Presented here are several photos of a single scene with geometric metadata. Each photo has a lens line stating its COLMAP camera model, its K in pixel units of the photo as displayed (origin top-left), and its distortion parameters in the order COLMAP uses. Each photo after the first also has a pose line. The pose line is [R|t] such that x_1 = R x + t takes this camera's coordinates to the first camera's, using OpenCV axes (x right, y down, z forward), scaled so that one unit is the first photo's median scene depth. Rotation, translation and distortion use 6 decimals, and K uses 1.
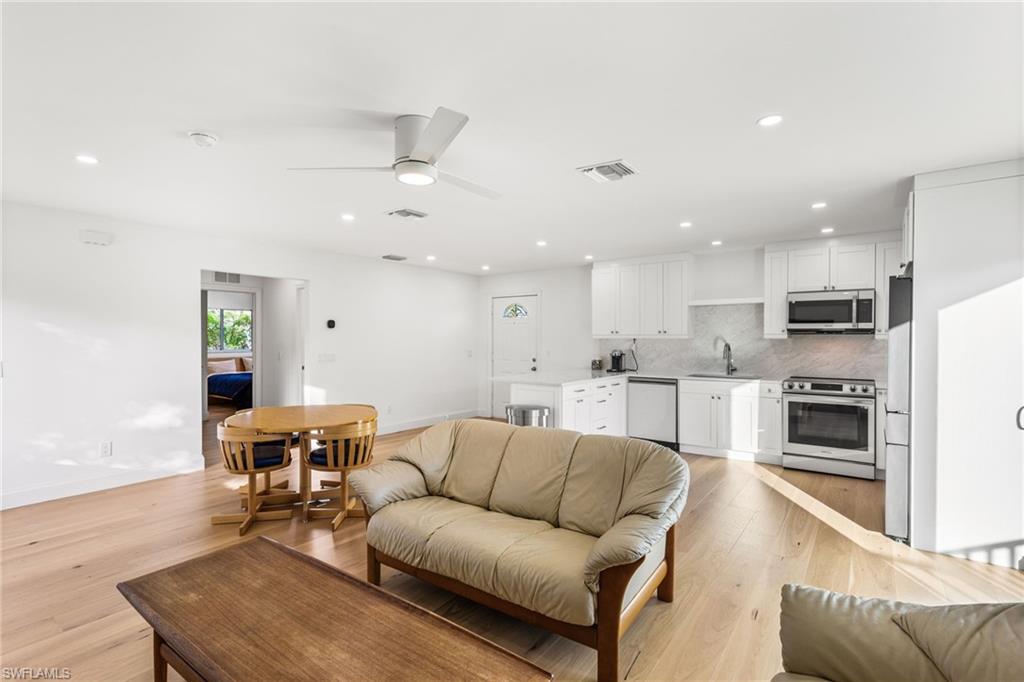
lens RADIAL K [[482.2, 0, 512.0], [0, 482.2, 341.0], [0, 0, 1]] dist [-0.000485, -0.000070]
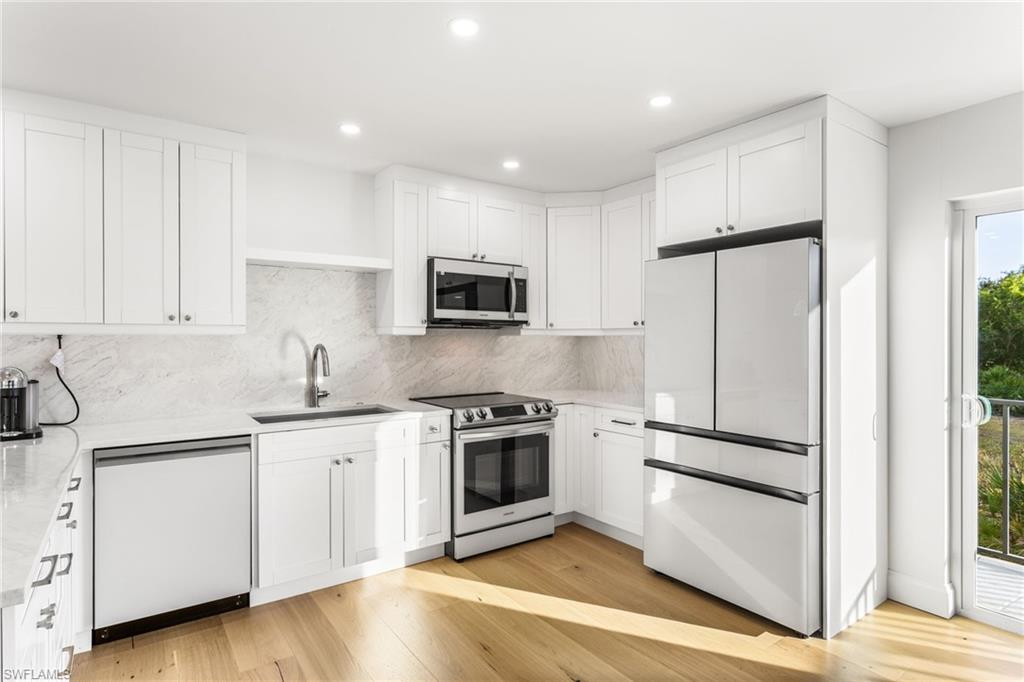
lens RADIAL K [[545.9, 0, 506.7], [0, 545.9, 340.7], [0, 0, 1]] dist [0.000640, 0.000410]
pose [[0.314324, -0.007552, 0.949286, -0.028543], [0.004781, 0.999968, 0.006373, -0.001724], [-0.949304, 0.002535, 0.314350, 0.711476]]
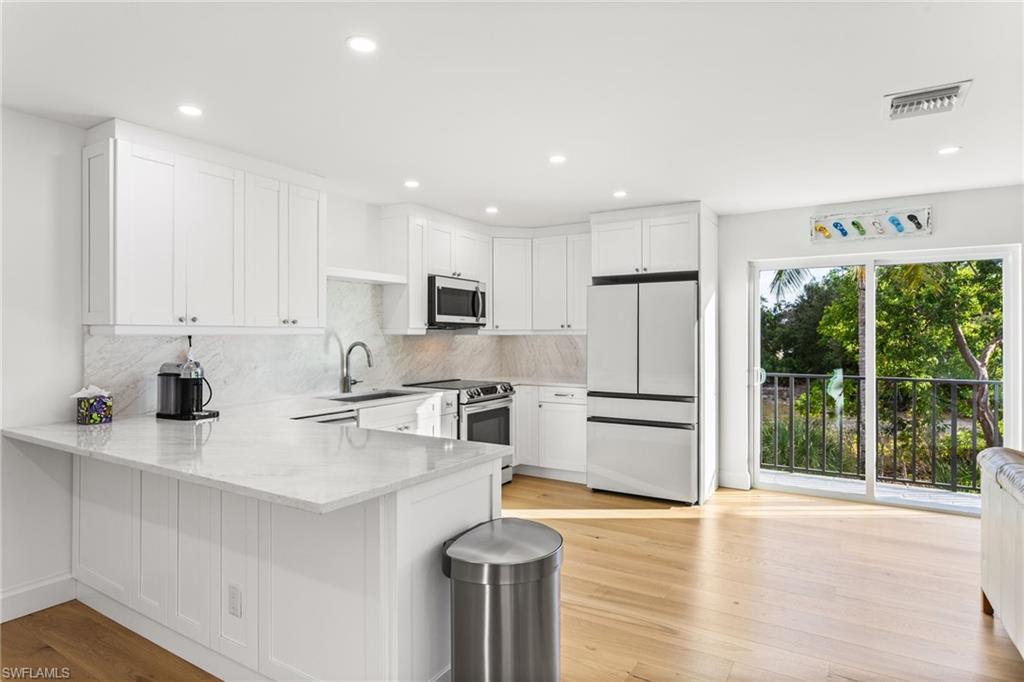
lens RADIAL K [[570.4, 0, 512.0], [0, 570.4, 341.0], [0, 0, 1]] dist [-0.006531, -0.001103]
pose [[-0.083156, -0.012759, 0.996455, -0.341929], [0.004560, 0.999903, 0.013184, -0.006114], [-0.996526, 0.005640, -0.083090, 0.957618]]
